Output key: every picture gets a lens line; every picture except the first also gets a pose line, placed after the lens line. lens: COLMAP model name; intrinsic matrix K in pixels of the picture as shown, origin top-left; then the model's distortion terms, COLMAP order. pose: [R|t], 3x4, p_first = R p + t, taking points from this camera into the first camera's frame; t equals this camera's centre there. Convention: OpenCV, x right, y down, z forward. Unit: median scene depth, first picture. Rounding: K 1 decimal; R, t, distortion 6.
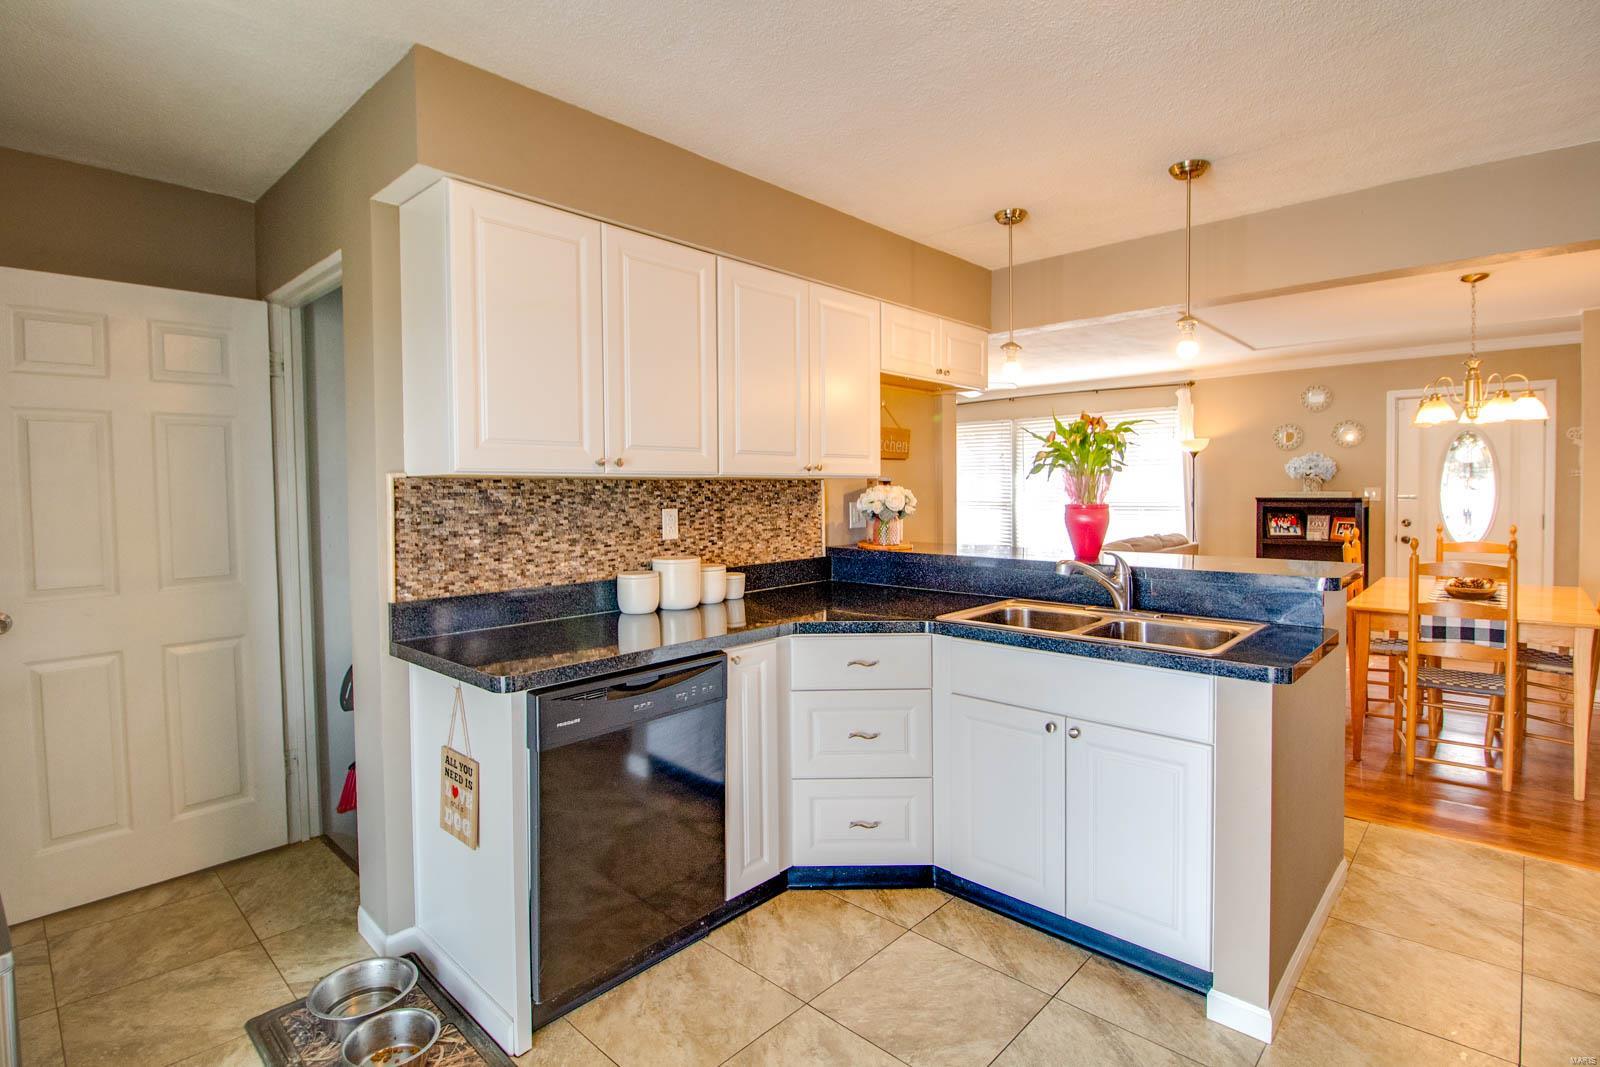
lens RADIAL K [[776.3, 0, 830.8], [0, 776.3, 526.2], [0, 0, 1]] dist [-0.000476, -0.000490]
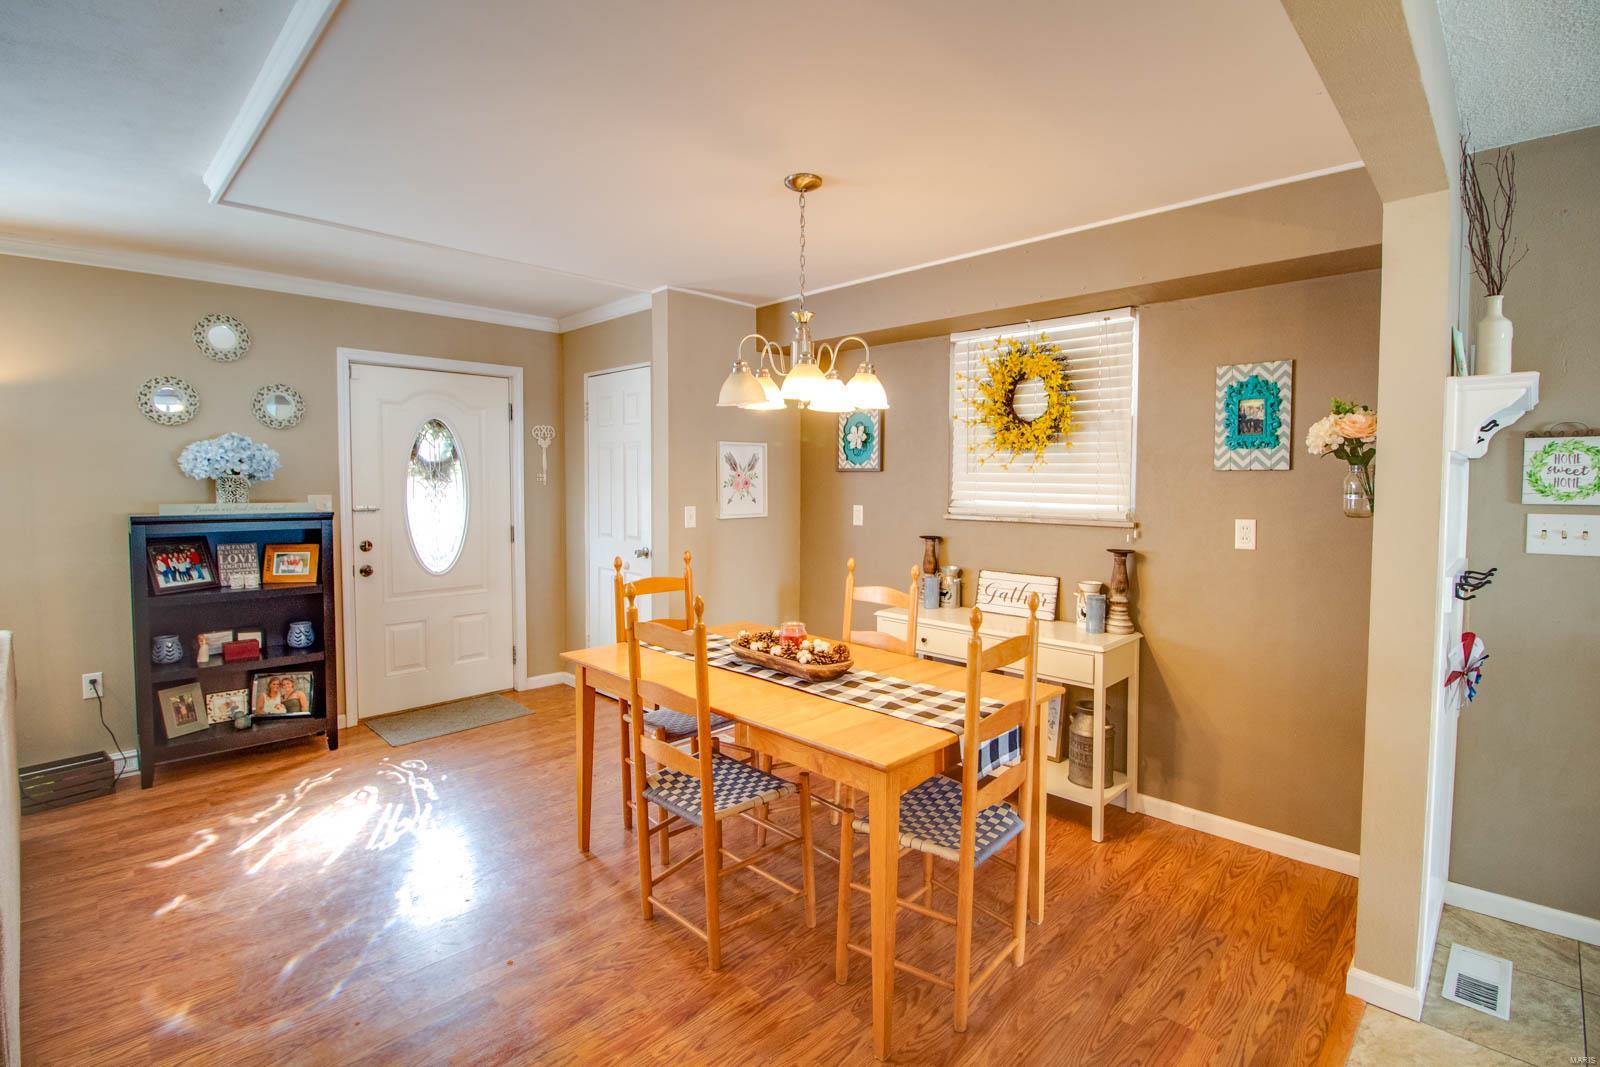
lens RADIAL K [[748.9, 0, 793.1], [0, 748.9, 506.8], [0, 0, 1]] dist [-0.002881, -0.010270]
pose [[0.065963, -0.026482, 0.997471, 0.113671], [0.041514, 0.998855, 0.023774, -0.038944], [-0.996958, 0.039841, 0.066987, 0.580934]]
